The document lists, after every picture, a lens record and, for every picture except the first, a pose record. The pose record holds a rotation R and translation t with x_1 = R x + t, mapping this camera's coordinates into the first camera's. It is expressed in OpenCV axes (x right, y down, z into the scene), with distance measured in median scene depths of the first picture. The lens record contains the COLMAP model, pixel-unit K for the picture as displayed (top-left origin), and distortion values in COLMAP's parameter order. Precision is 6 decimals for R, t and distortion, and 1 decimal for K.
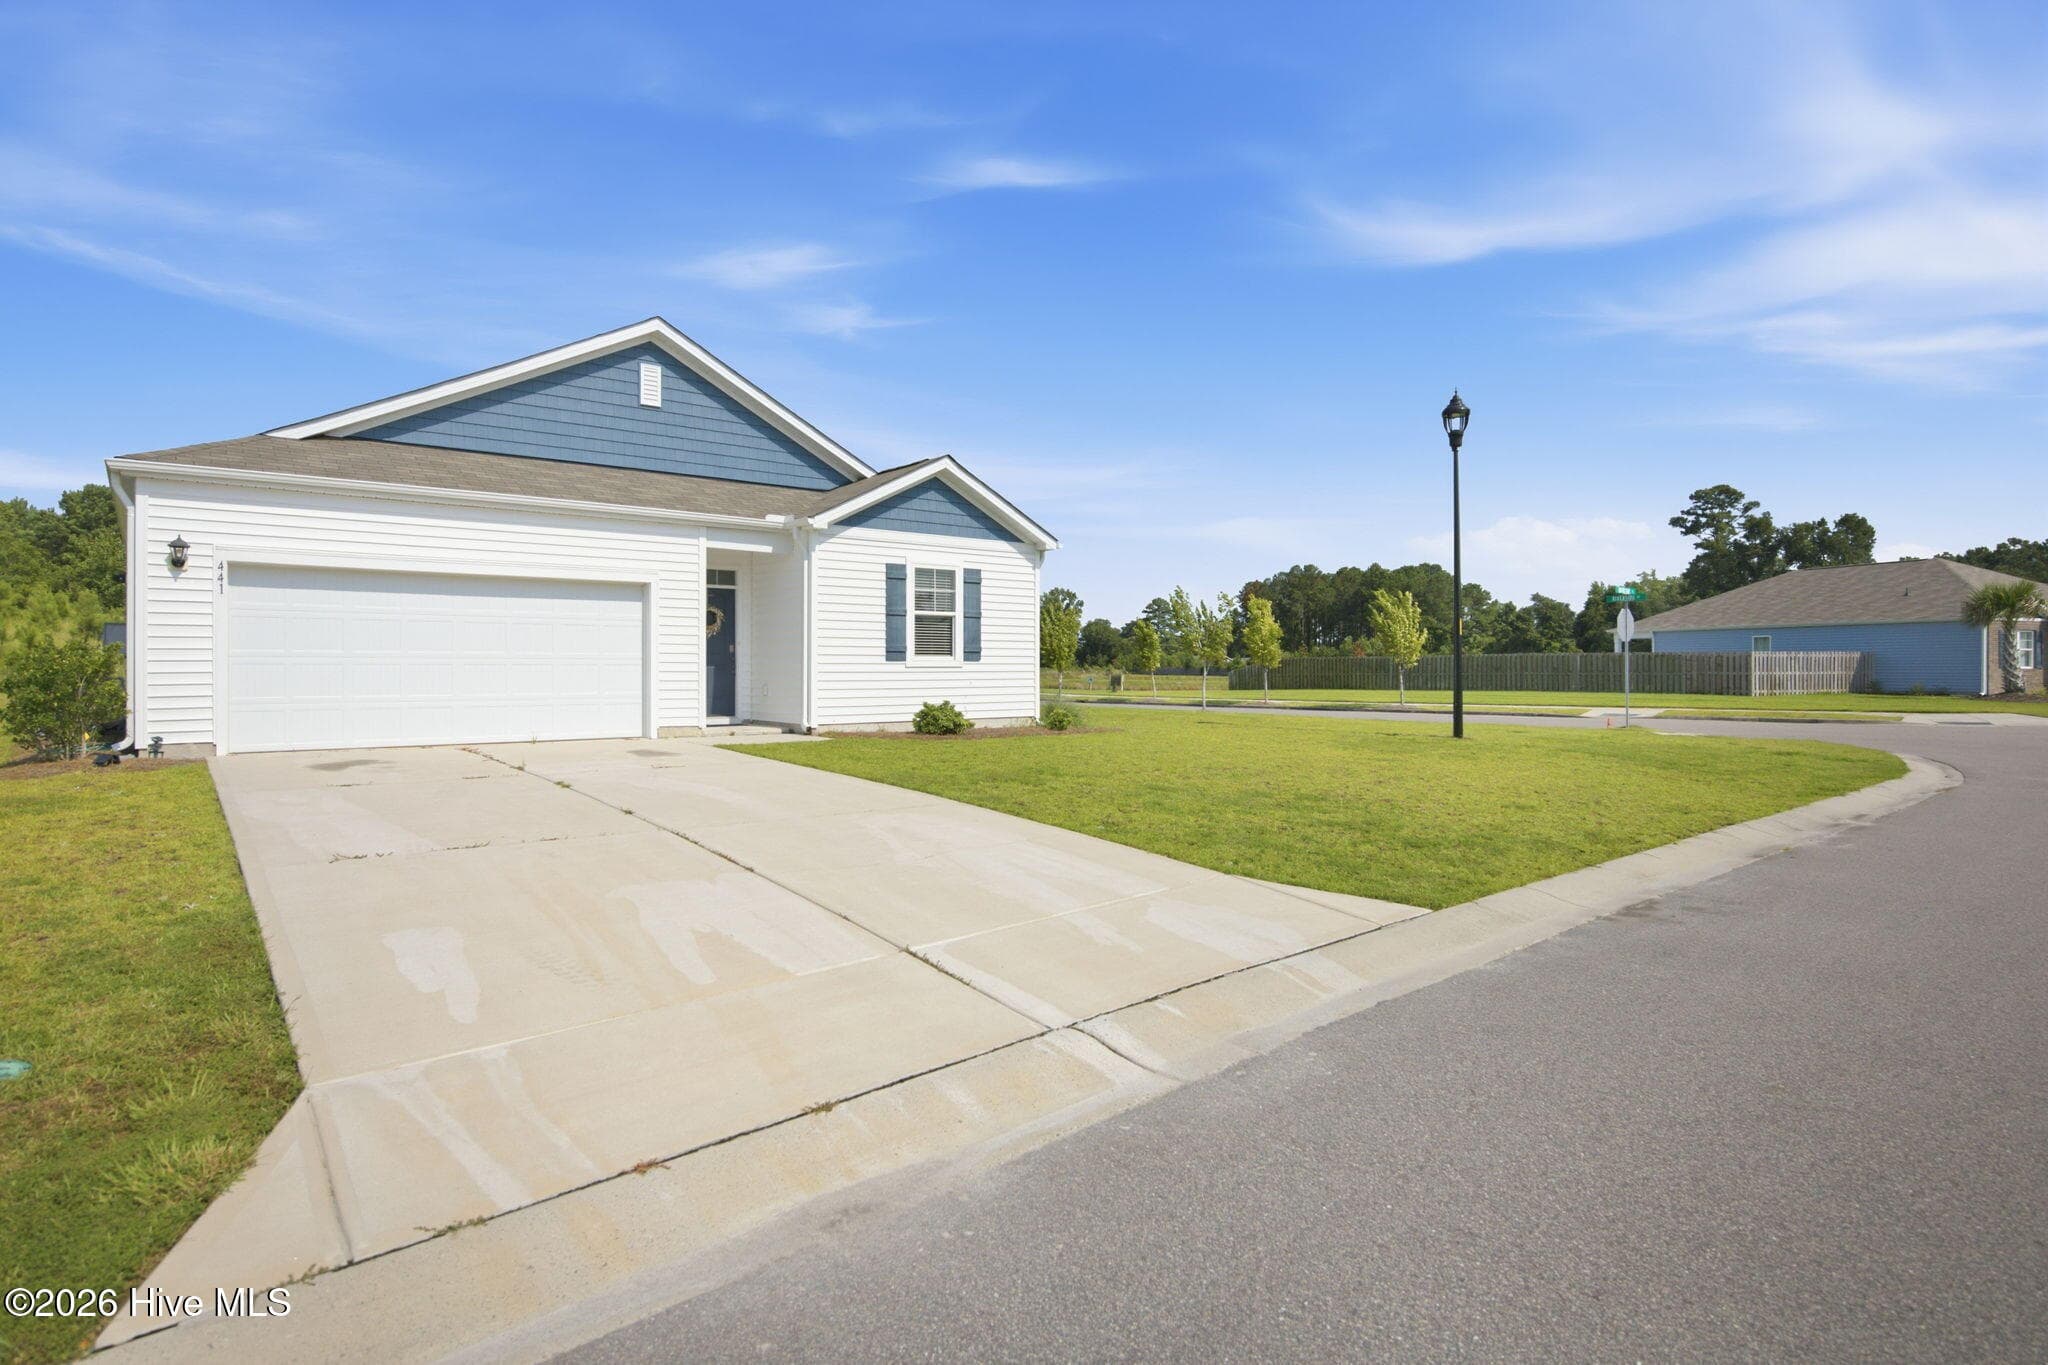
lens RADIAL K [[1066.8, 0, 1021.7], [0, 1066.8, 660.8], [0, 0, 1]] dist [-0.005466, -0.001697]
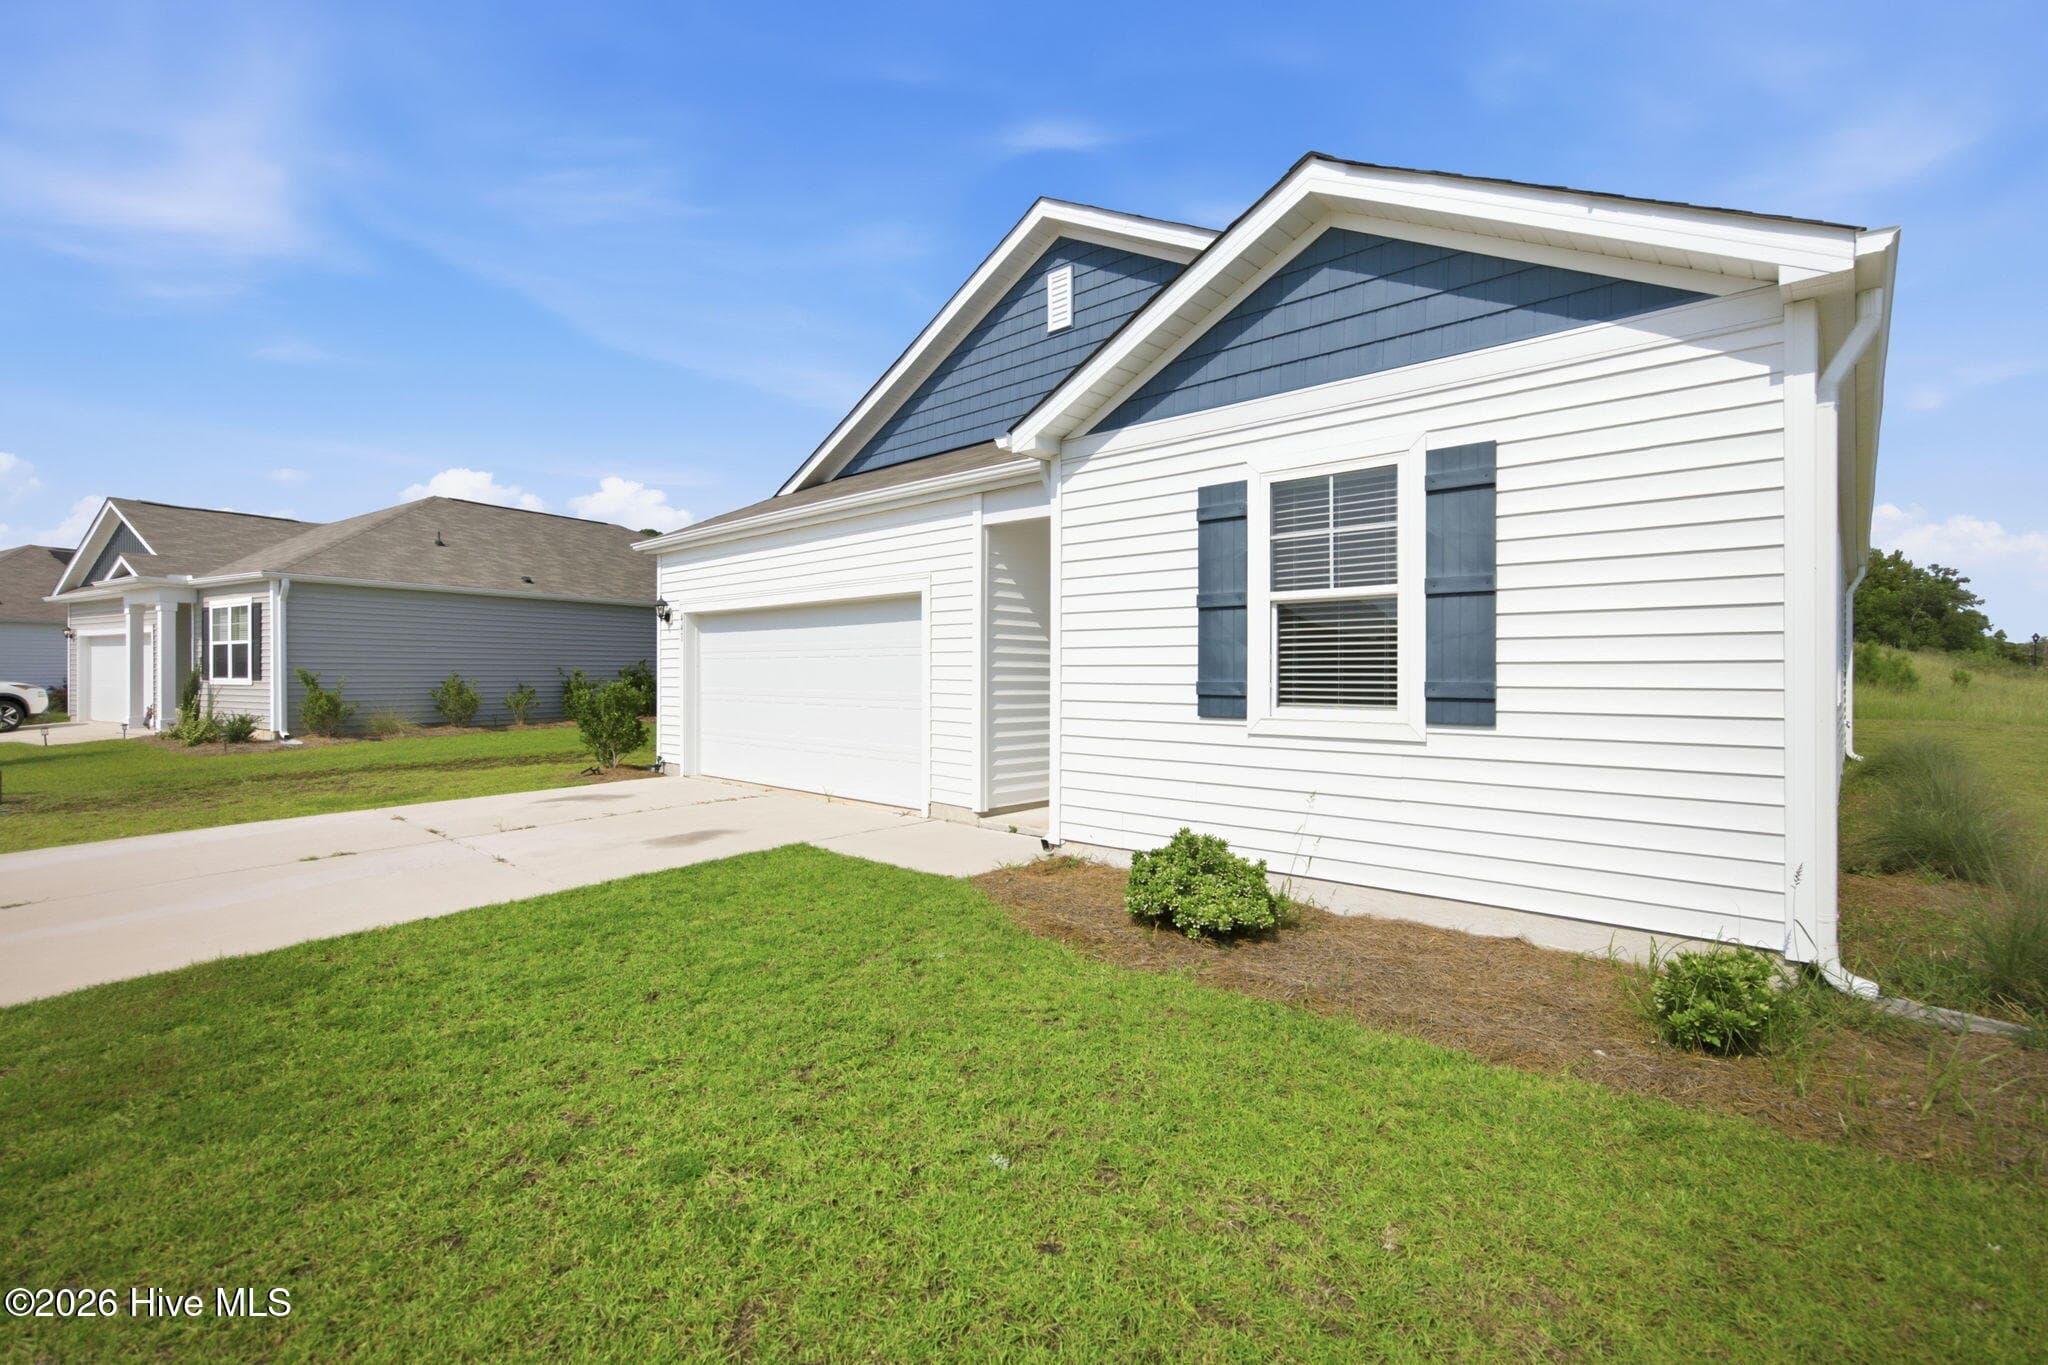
lens RADIAL K [[922.6, 0, 1019.7], [0, 922.6, 664.7], [0, 0, 1]] dist [-0.012150, 0.001842]
pose [[0.137848, -0.010620, -0.990397, 0.226232], [0.003154, 0.999942, -0.010283, -0.017097], [0.990448, -0.001706, 0.137873, 0.867412]]
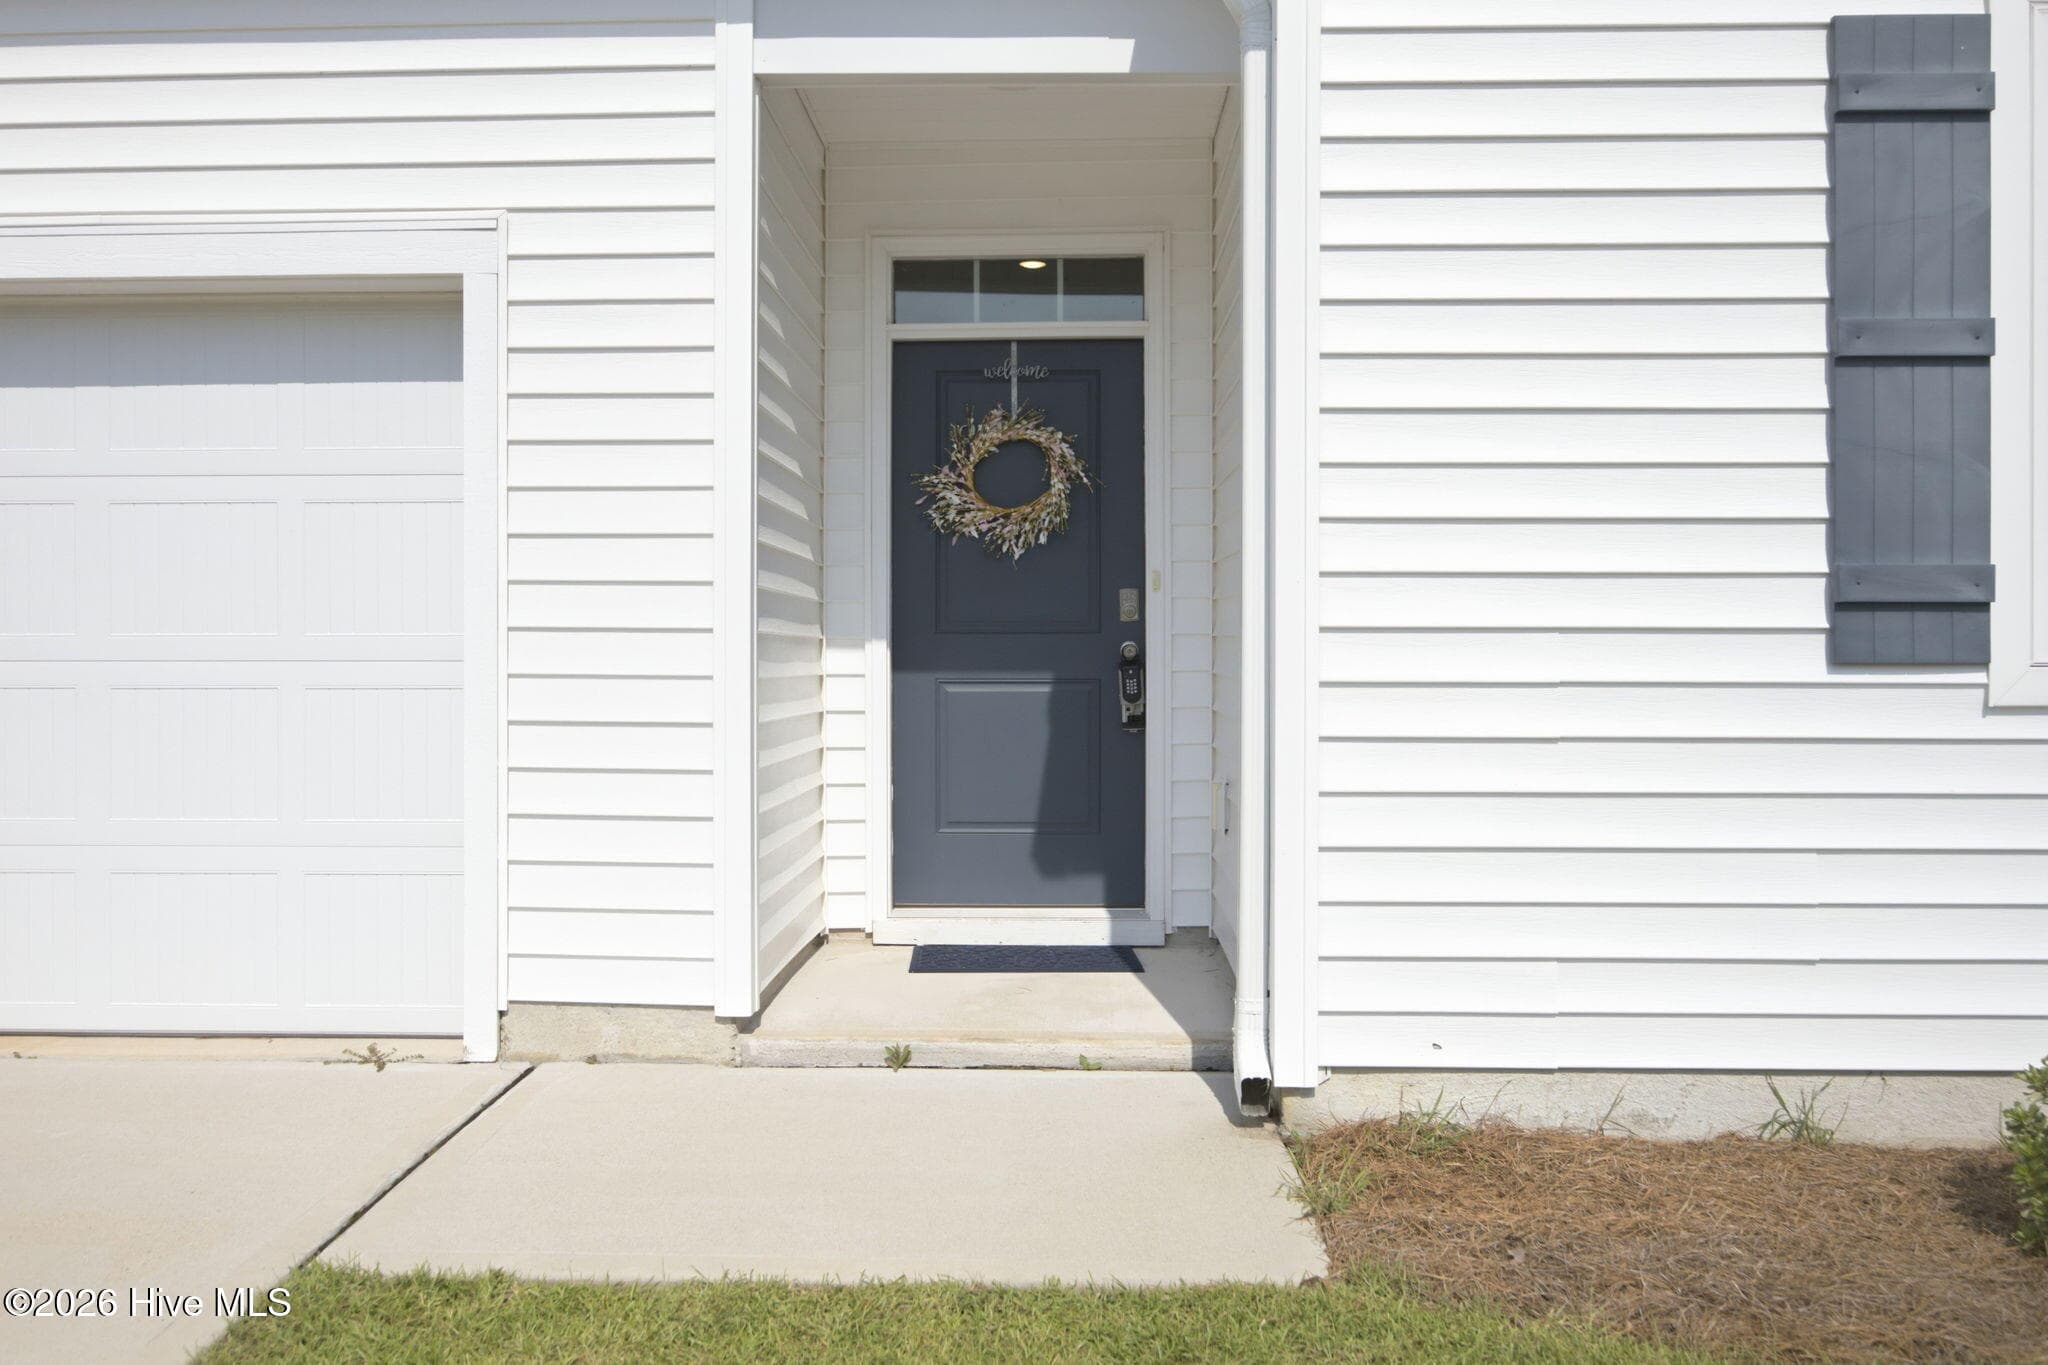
lens RADIAL K [[1738.0, 0, 1007.2], [0, 1738.0, 638.0], [0, 0, 1]] dist [0.014018, 0.000970]
pose [[0.747029, -0.004676, -0.664775, -0.049196], [0.004950, 0.999987, -0.001472, -0.004162], [0.664773, -0.002191, 0.747042, 0.729014]]
